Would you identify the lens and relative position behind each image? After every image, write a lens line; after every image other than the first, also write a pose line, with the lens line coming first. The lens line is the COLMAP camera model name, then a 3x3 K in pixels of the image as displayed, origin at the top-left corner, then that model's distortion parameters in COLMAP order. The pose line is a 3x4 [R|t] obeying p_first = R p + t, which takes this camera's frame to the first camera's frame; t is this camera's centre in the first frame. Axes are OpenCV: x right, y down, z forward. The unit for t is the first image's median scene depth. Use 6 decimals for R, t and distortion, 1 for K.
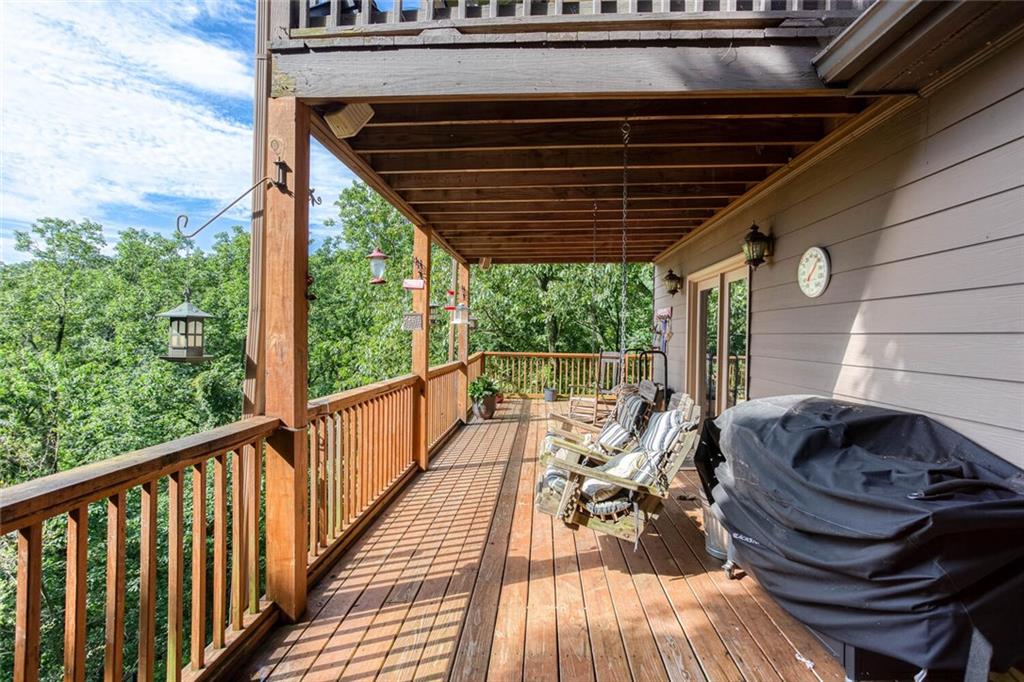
lens RADIAL K [[503.8, 0, 513.8], [0, 503.8, 336.2], [0, 0, 1]] dist [-0.031075, 0.000001]
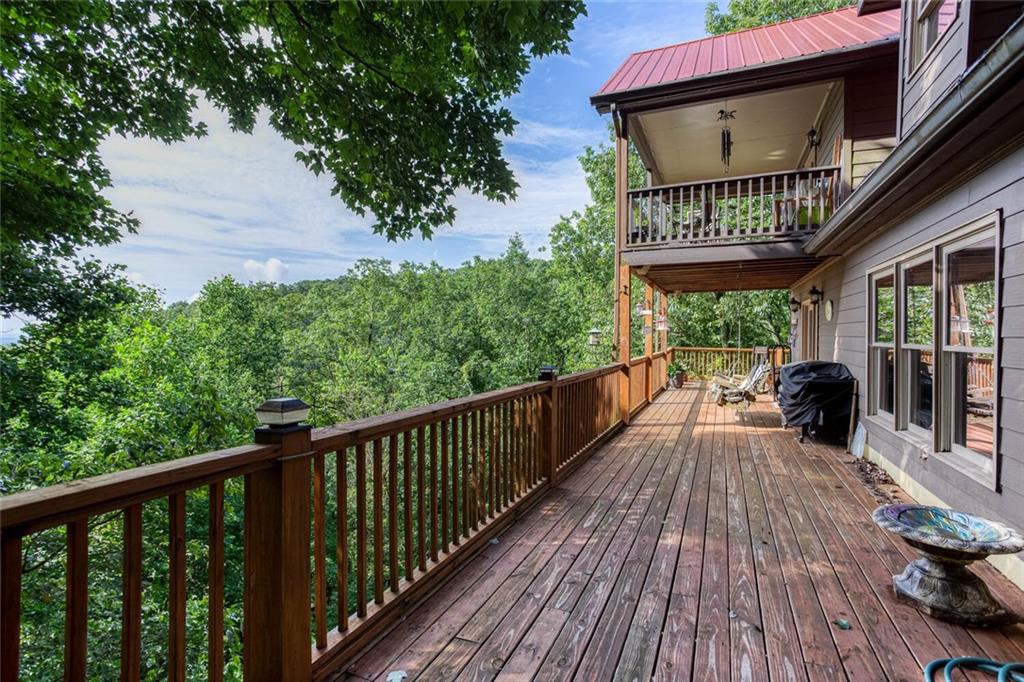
lens RADIAL K [[503.8, 0, 517.0], [0, 503.8, 335.7], [0, 0, 1]] dist [-0.031075, 0.000001]
pose [[0.944879, -0.003977, -0.327395, -0.016086], [0.003936, 0.999992, -0.000786, -0.005202], [0.327396, -0.000546, 0.944887, -0.779539]]
